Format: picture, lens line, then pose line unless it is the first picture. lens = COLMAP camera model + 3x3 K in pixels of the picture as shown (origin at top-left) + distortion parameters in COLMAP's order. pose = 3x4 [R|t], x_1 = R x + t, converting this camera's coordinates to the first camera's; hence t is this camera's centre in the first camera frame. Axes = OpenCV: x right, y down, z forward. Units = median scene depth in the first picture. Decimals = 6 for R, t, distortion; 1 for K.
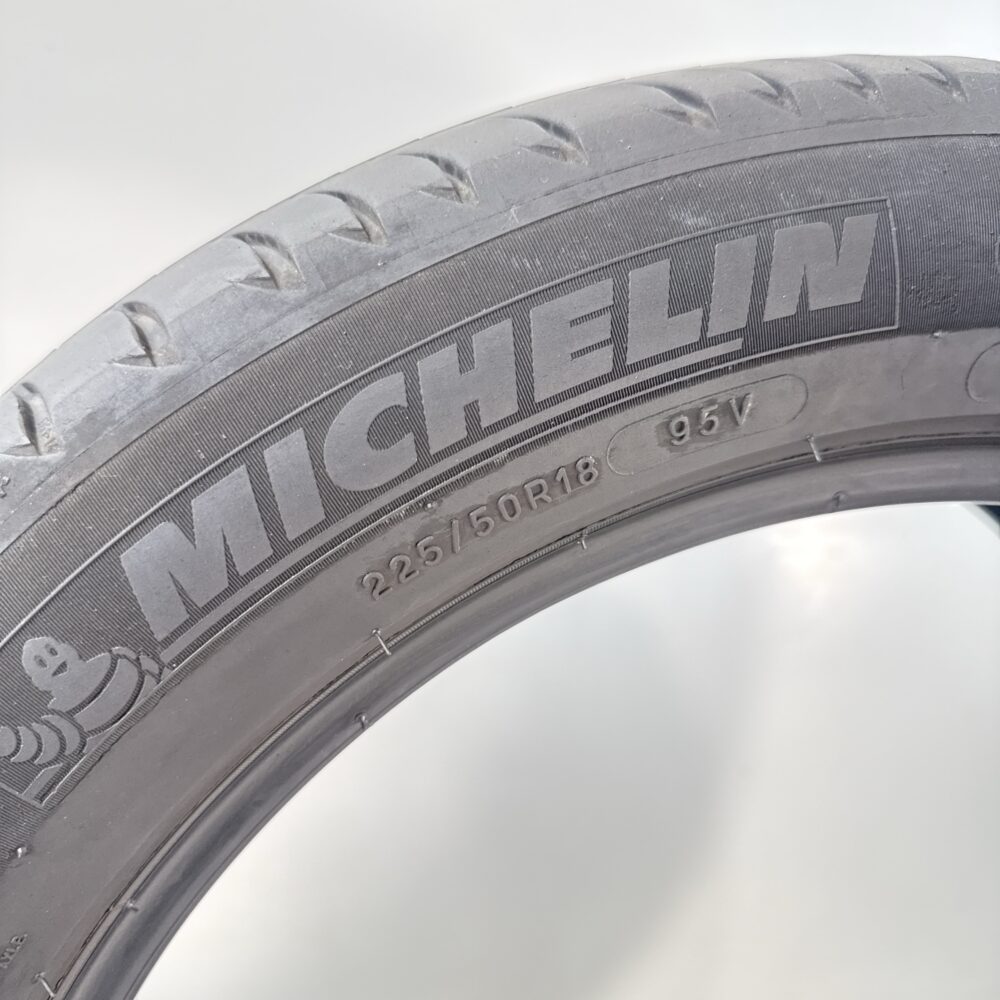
lens RADIAL K [[1018.2, 0, 529.3], [0, 1018.2, 502.8], [0, 0, 1]] dist [0.139465, -0.401599]
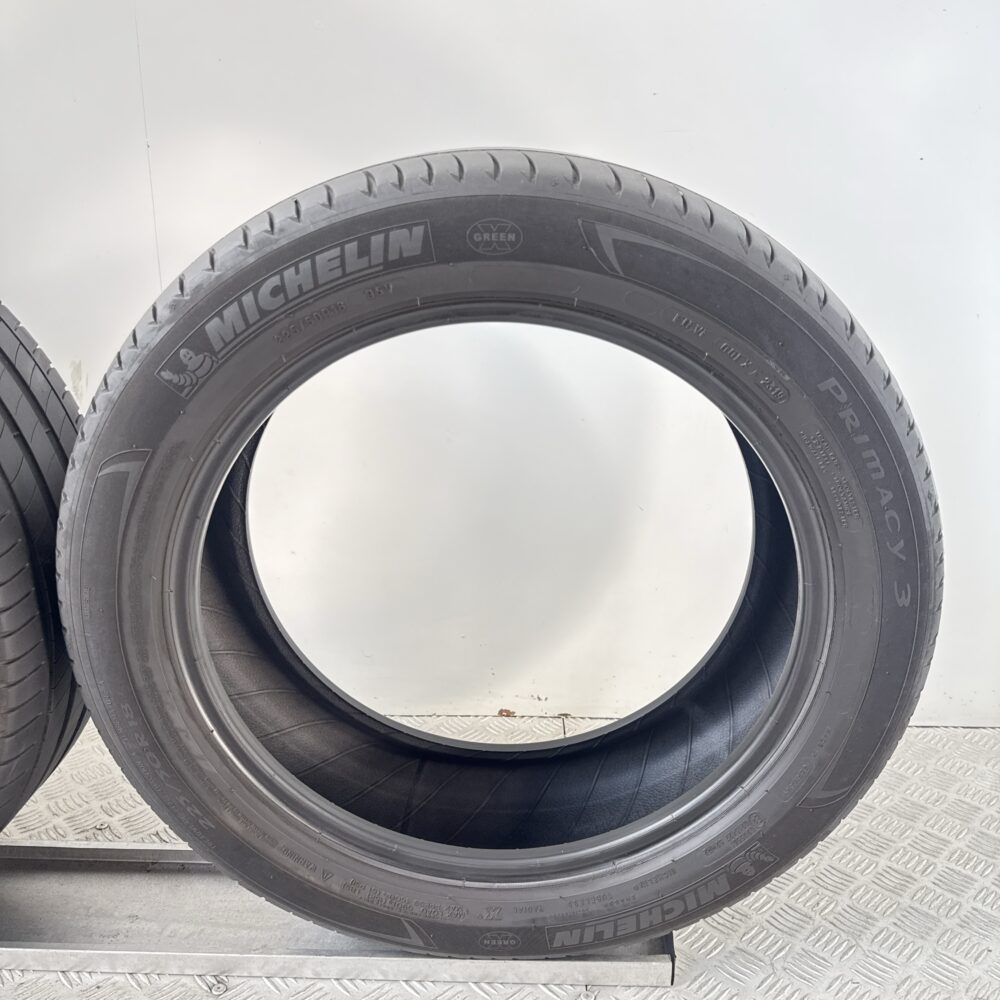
lens RADIAL K [[972.8, 0, 525.7], [0, 972.8, 495.0], [0, 0, 1]] dist [0.196735, -0.505300]
pose [[0.982233, 0.051485, -0.180468, 1.311540], [-0.024897, 0.988881, 0.146608, 0.095262], [0.186009, -0.139510, 0.972593, -2.158180]]
